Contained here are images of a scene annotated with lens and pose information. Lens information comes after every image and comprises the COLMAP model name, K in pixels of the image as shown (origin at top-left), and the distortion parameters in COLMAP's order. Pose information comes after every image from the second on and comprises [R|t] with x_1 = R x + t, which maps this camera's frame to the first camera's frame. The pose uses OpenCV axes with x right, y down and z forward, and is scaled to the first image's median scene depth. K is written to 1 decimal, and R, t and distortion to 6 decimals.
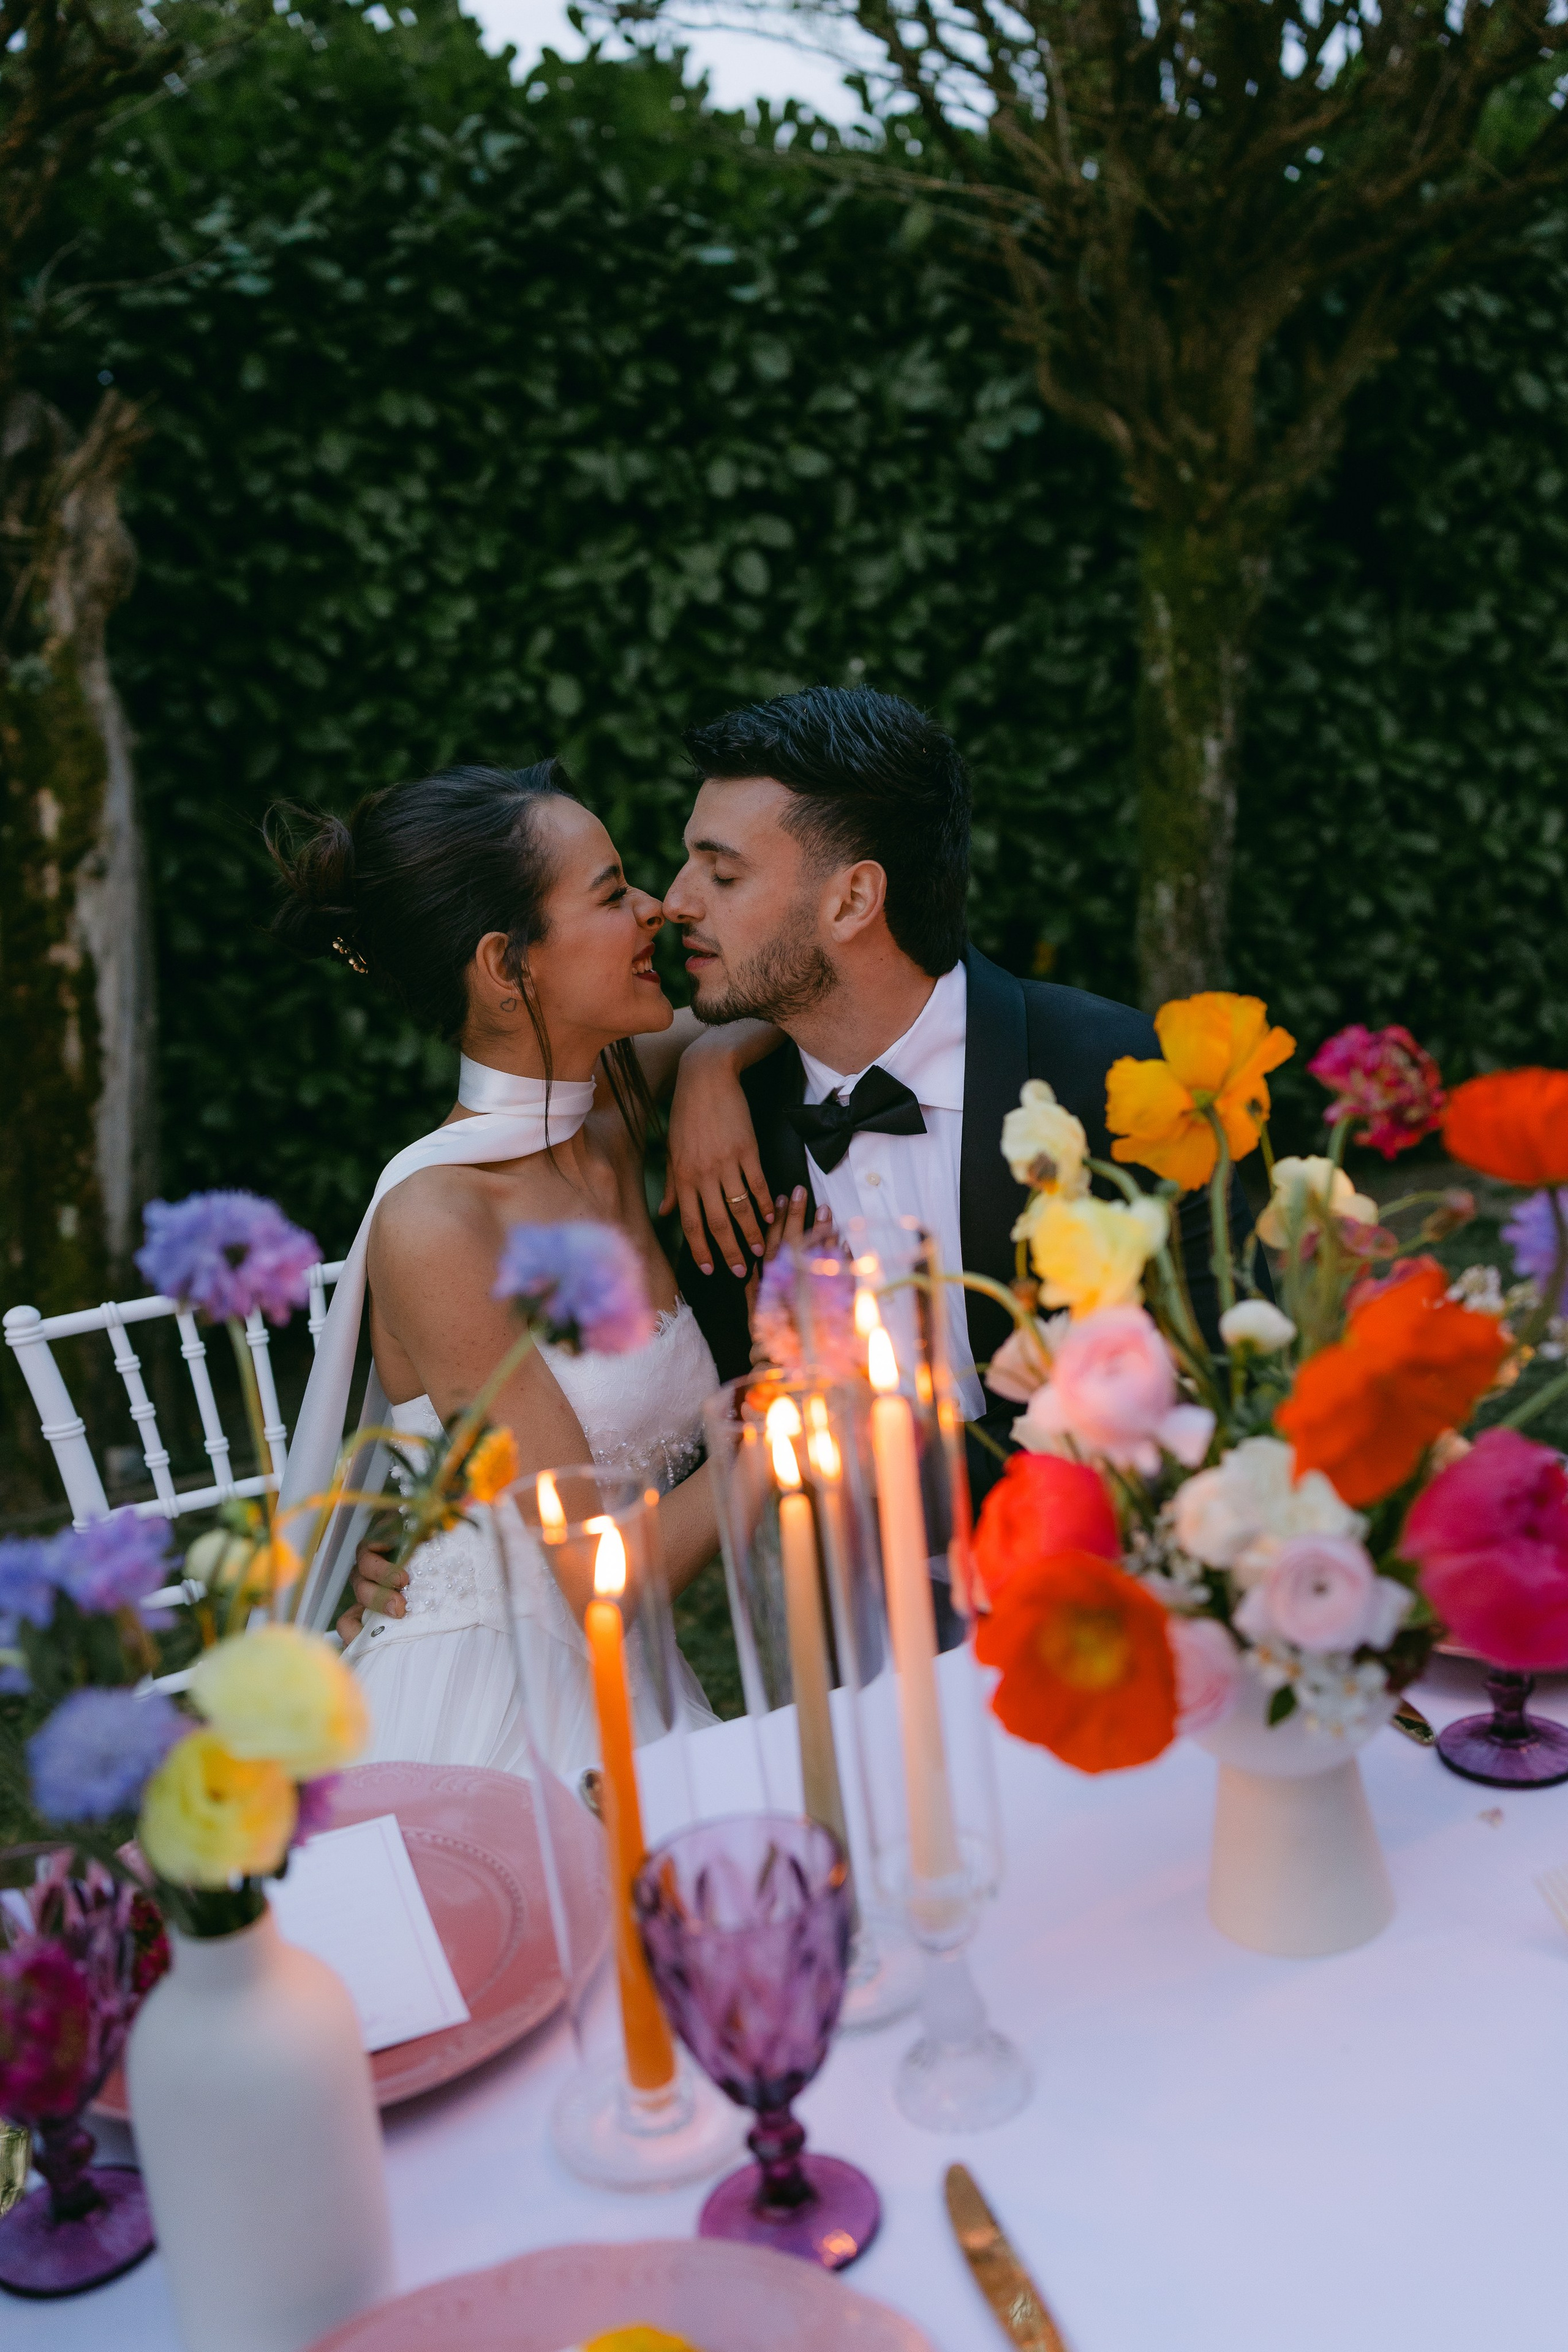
lens RADIAL K [[2234.8, 0, 777.0], [0, 2234.8, 1179.2], [0, 0, 1]] dist [0.007542, -0.025098]
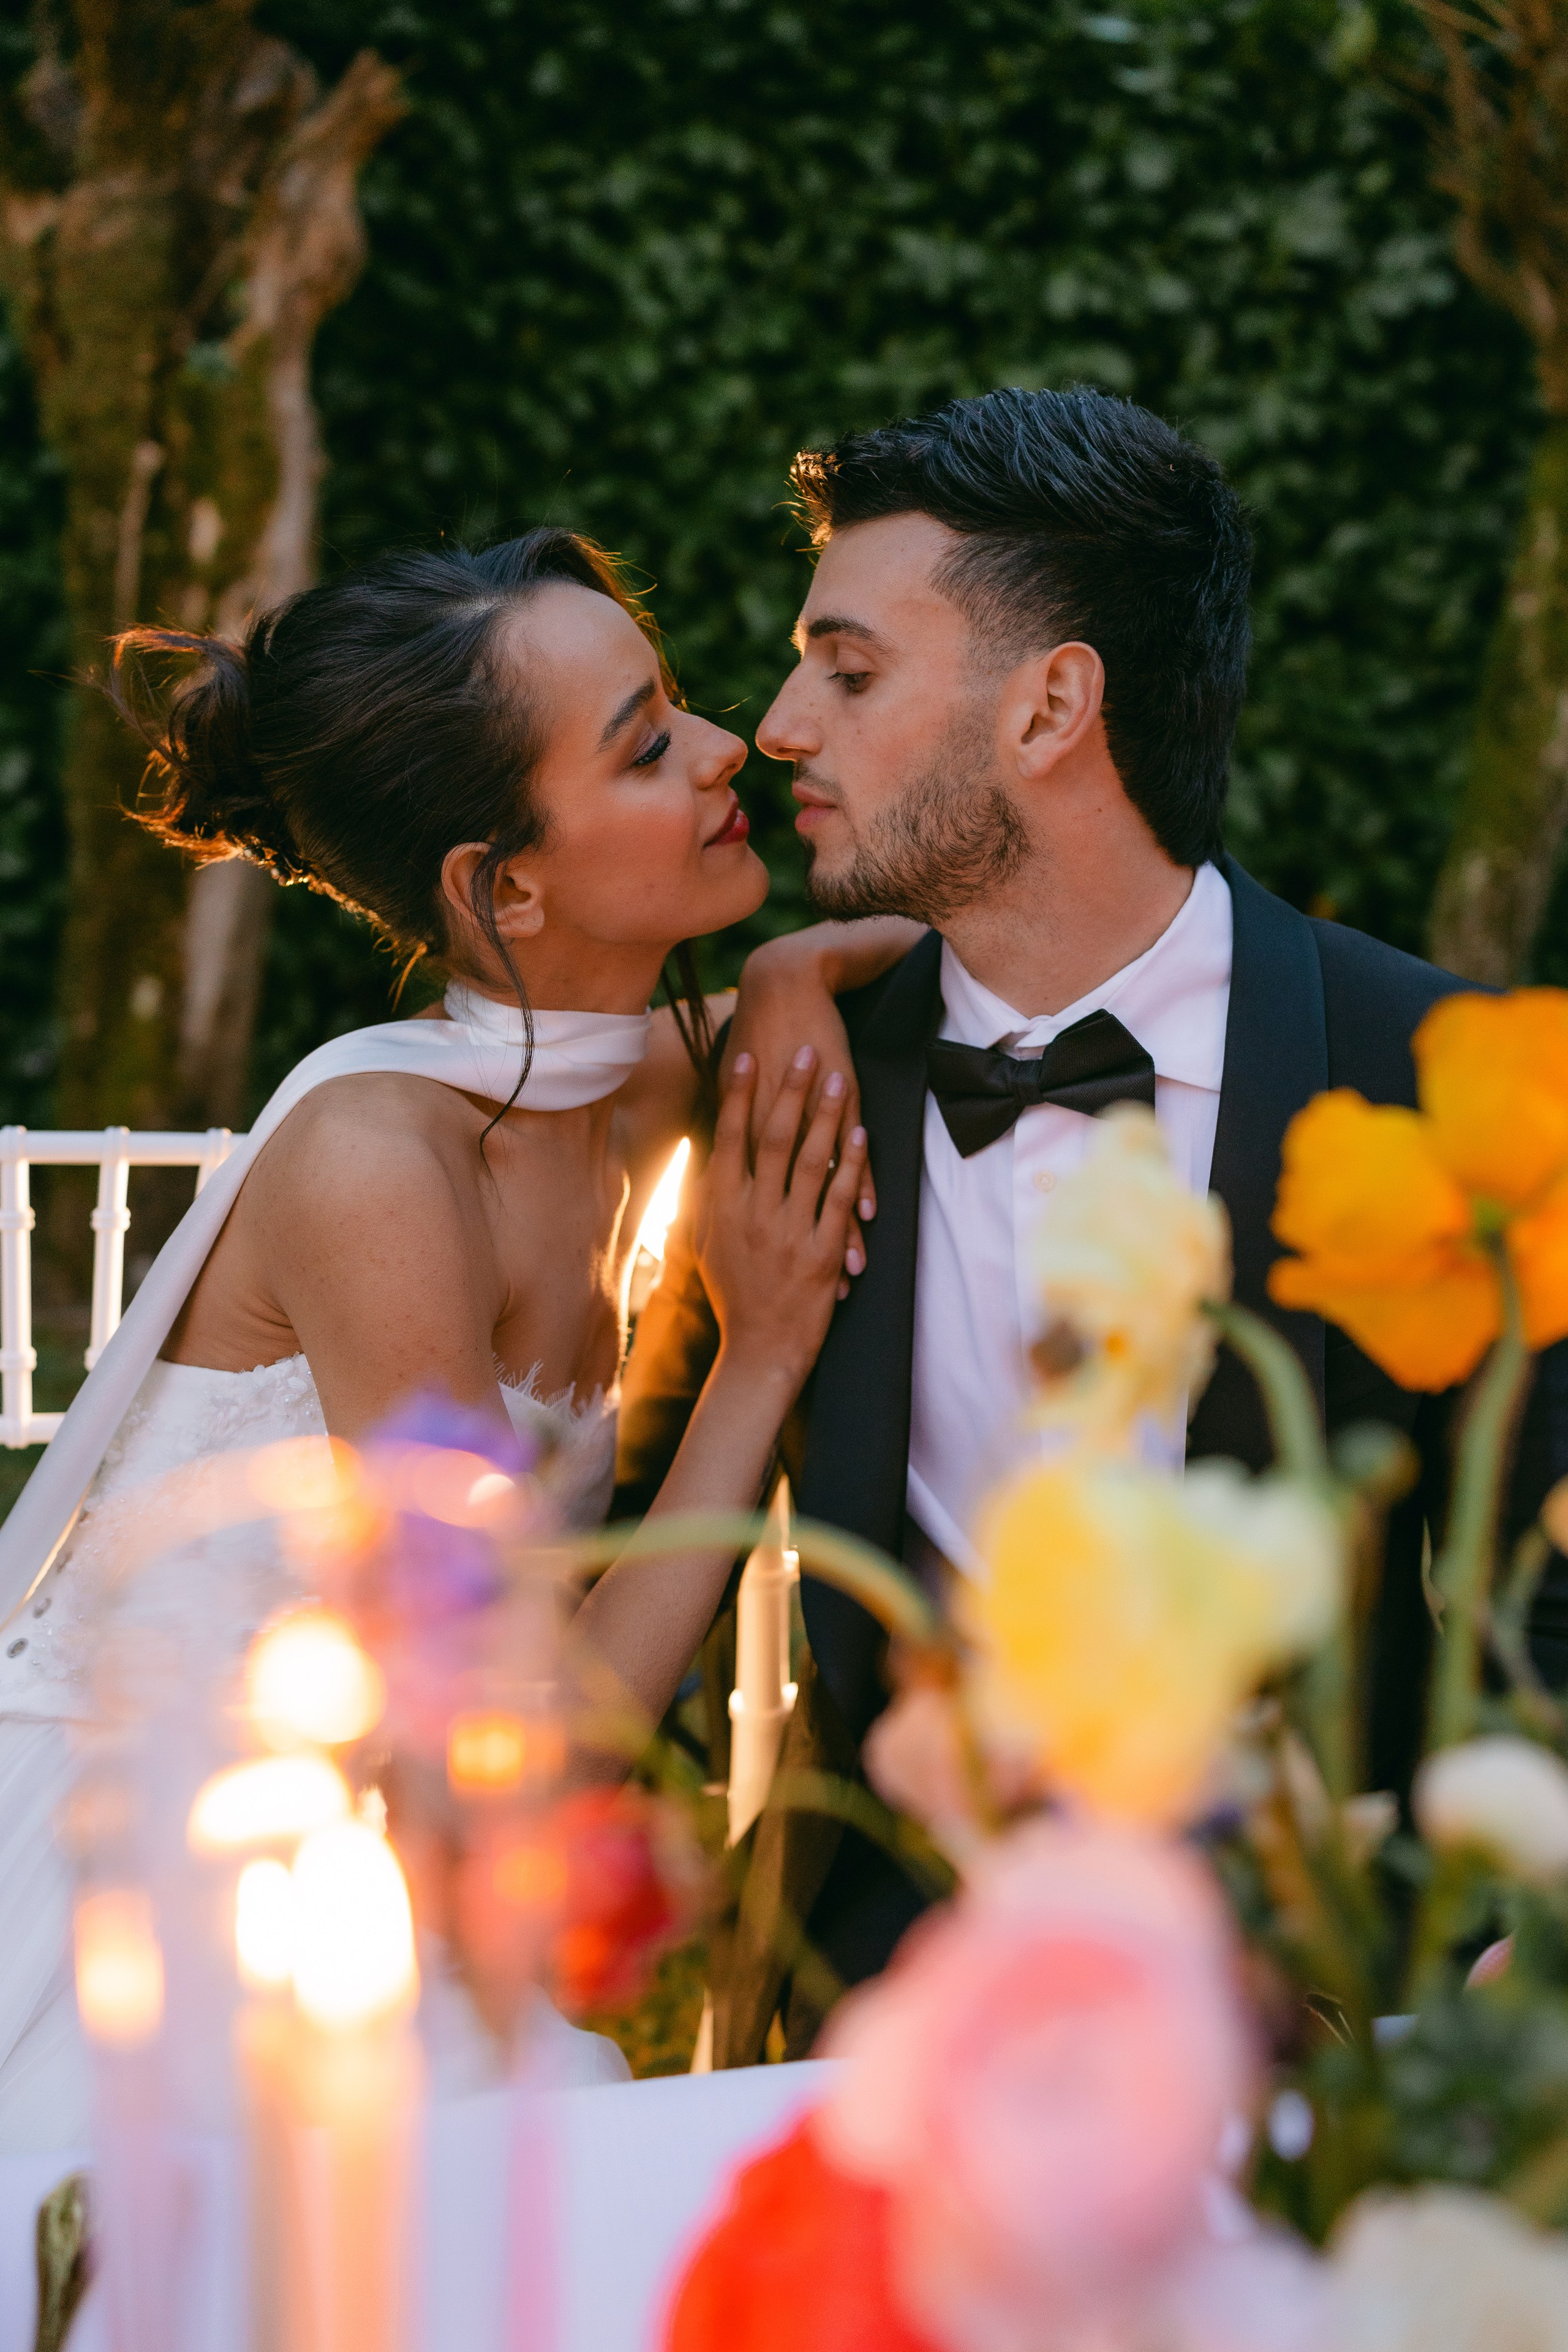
lens RADIAL K [[2234.8, 0, 777.0], [0, 2234.8, 1179.2], [0, 0, 1]] dist [0.007542, -0.025098]
pose [[0.974270, 0.203257, -0.097387, 0.021954], [-0.198226, 0.978384, 0.058917, -0.010123], [0.107257, -0.038097, 0.993501, 0.128094]]
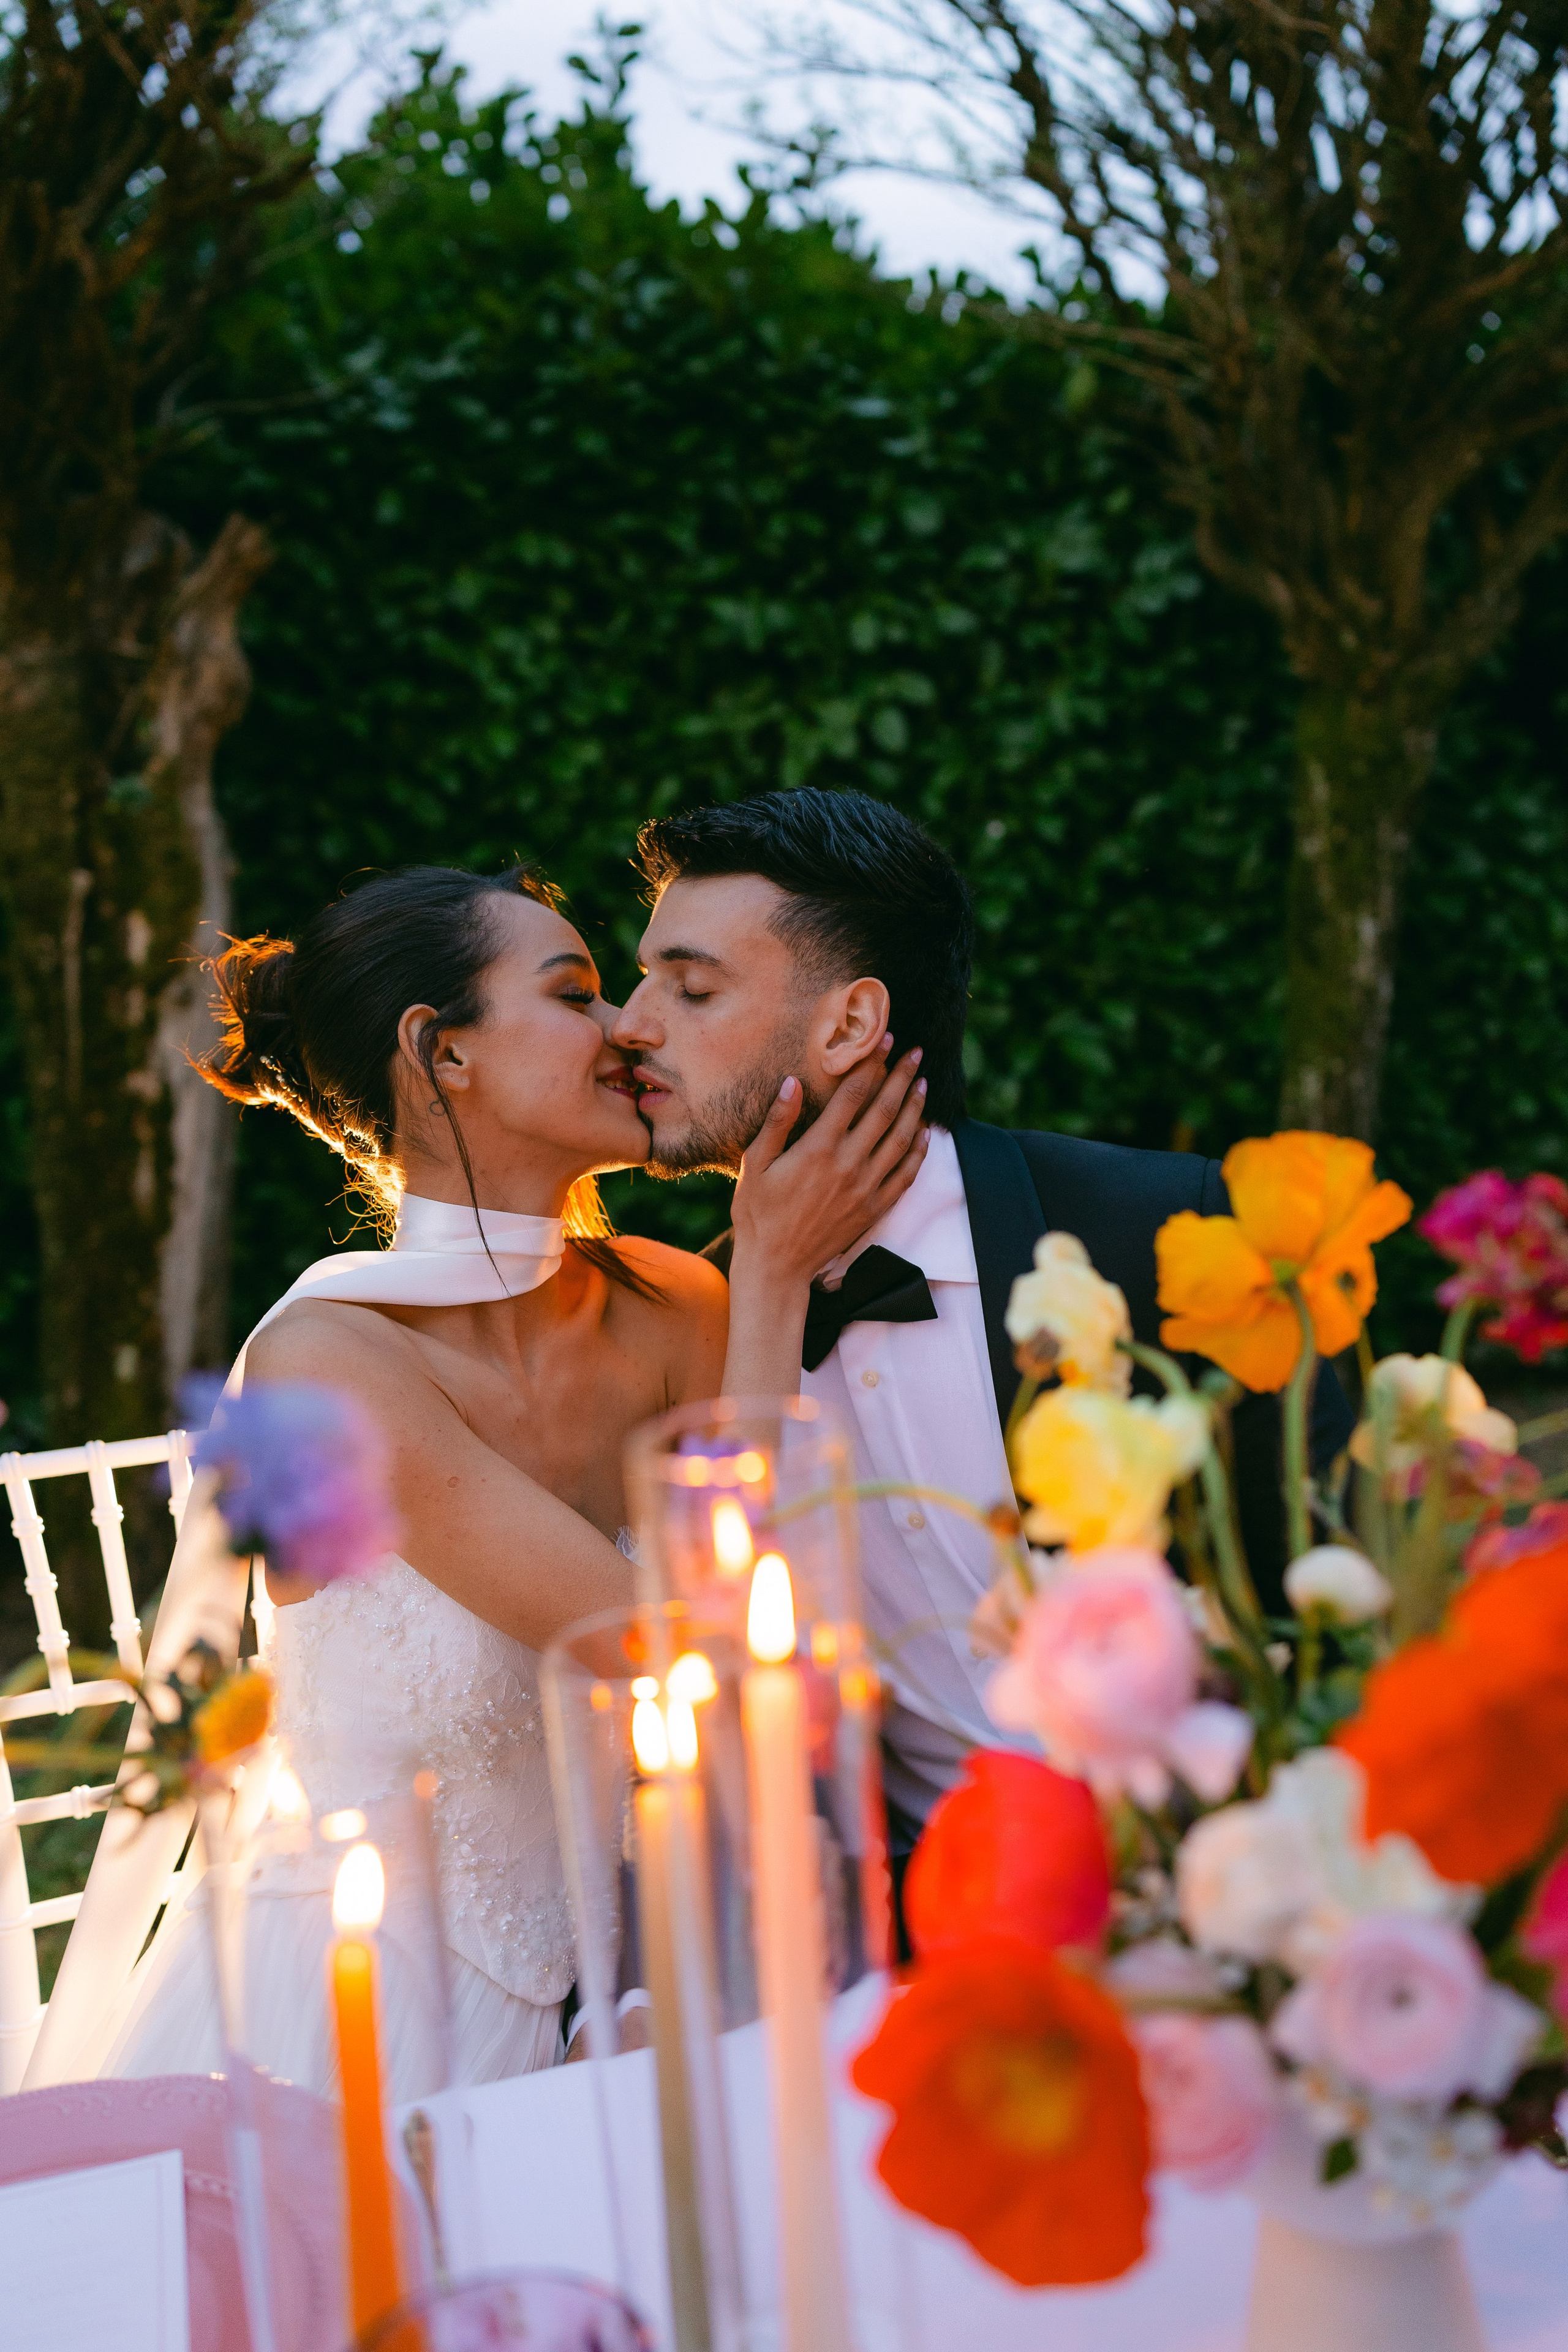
lens RADIAL K [[2234.8, 0, 777.0], [0, 2234.8, 1179.2], [0, 0, 1]] dist [0.007542, -0.025098]
pose [[0.996327, 0.051071, -0.068728, 0.017020], [-0.056455, 0.995290, -0.078813, 0.000584], [0.064380, 0.082404, 0.994517, 0.057079]]
